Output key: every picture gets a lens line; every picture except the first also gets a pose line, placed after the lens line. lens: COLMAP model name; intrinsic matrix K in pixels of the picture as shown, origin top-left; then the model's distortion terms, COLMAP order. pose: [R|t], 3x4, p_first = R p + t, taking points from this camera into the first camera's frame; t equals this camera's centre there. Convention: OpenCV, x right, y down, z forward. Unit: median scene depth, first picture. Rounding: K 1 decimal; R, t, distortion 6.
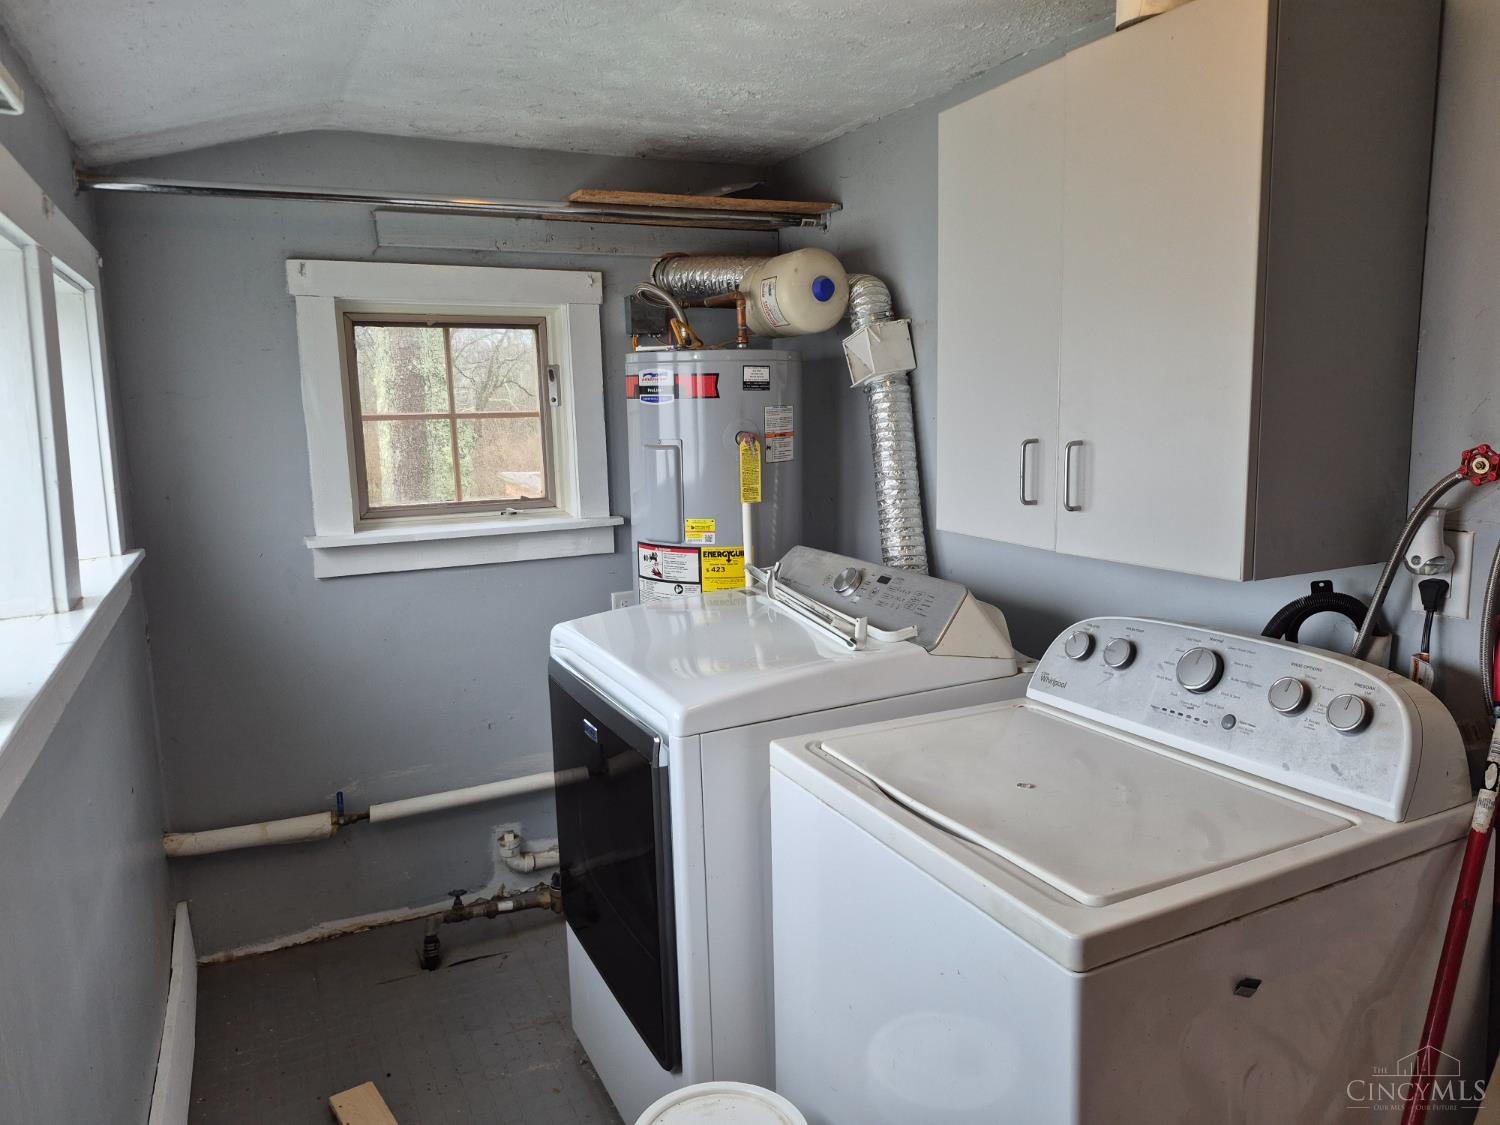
lens RADIAL K [[1036.3, 0, 750.0], [0, 1036.3, 562.5], [0, 0, 1]] dist [0.011409, 0.001758]
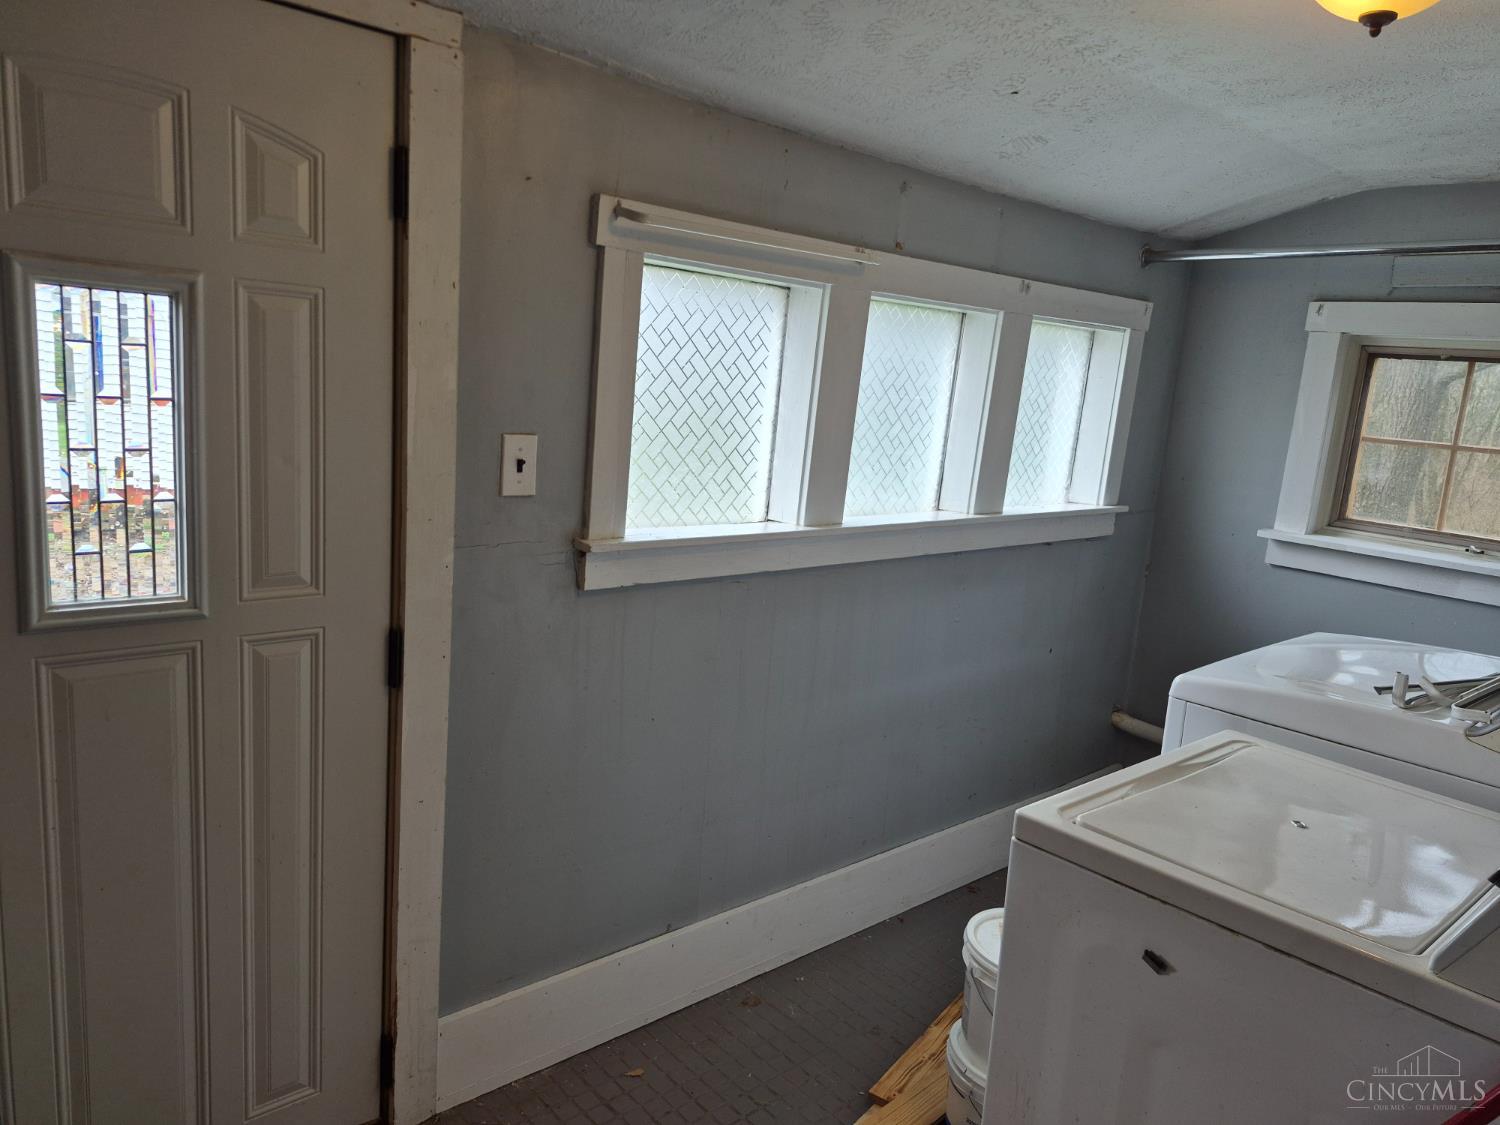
lens RADIAL K [[1037.6, 0, 740.0], [0, 1037.6, 554.9], [0, 0, 1]] dist [0.114503, -0.123453]
pose [[0.265621, 0.218205, -0.939059, 0.584546], [-0.229626, 0.960336, 0.158197, -0.049241], [0.936332, 0.173612, 0.305191, 0.046554]]
